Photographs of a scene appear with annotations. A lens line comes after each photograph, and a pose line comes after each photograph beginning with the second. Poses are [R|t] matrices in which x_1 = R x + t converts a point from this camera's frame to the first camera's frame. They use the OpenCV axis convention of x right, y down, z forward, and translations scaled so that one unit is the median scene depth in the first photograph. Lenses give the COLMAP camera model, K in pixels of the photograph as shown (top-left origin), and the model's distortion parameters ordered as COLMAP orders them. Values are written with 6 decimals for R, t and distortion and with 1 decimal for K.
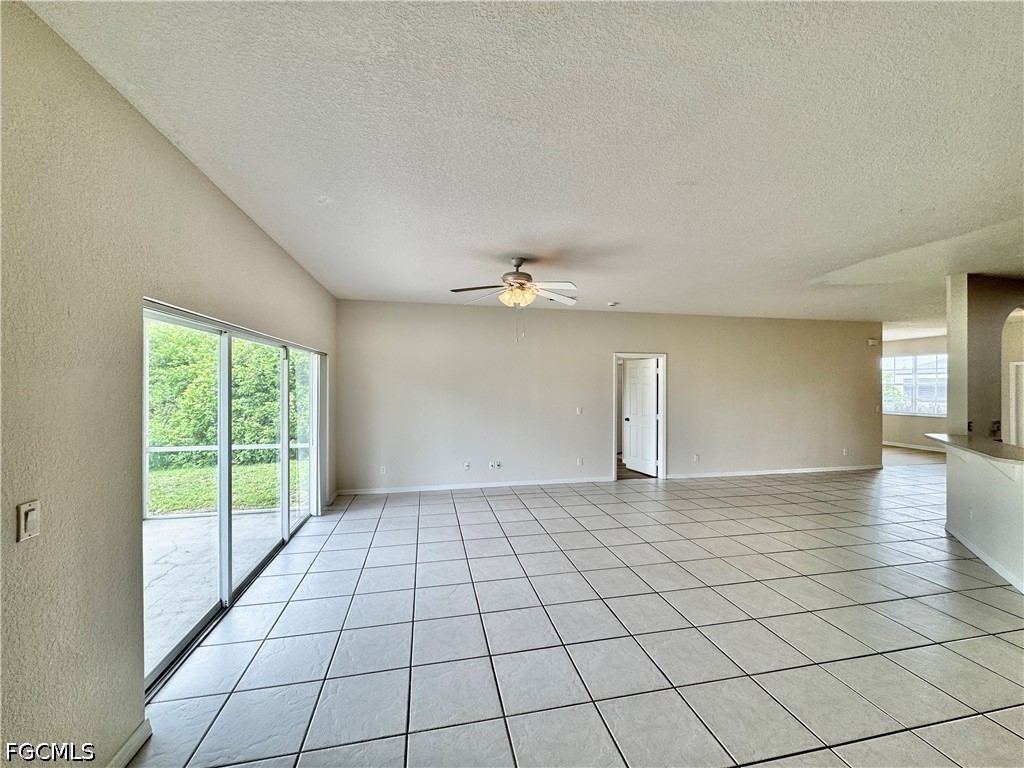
lens RADIAL K [[409.4, 0, 514.5], [0, 409.4, 380.1], [0, 0, 1]] dist [-0.004444, 0.000560]
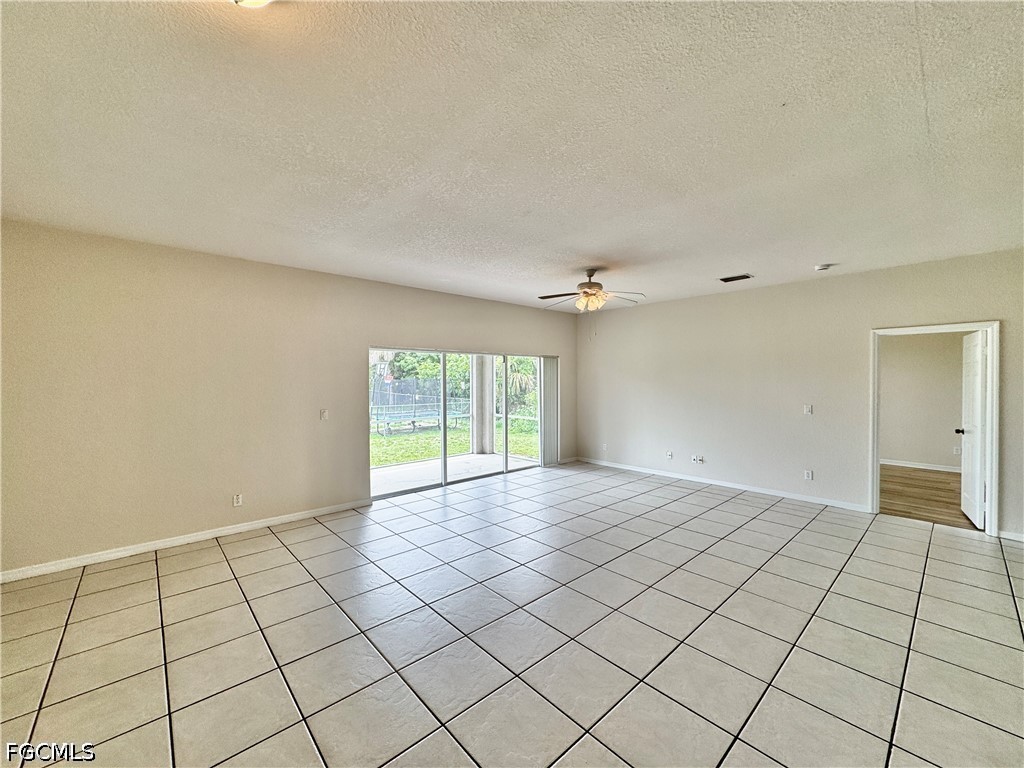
lens RADIAL K [[409.4, 0, 508.4], [0, 409.4, 389.4], [0, 0, 1]] dist [-0.004444, 0.000560]
pose [[0.498473, 0.017275, -0.866733, 0.631597], [0.015515, 0.999464, 0.028844, 0.005507], [0.866766, -0.027826, 0.497938, 0.137889]]
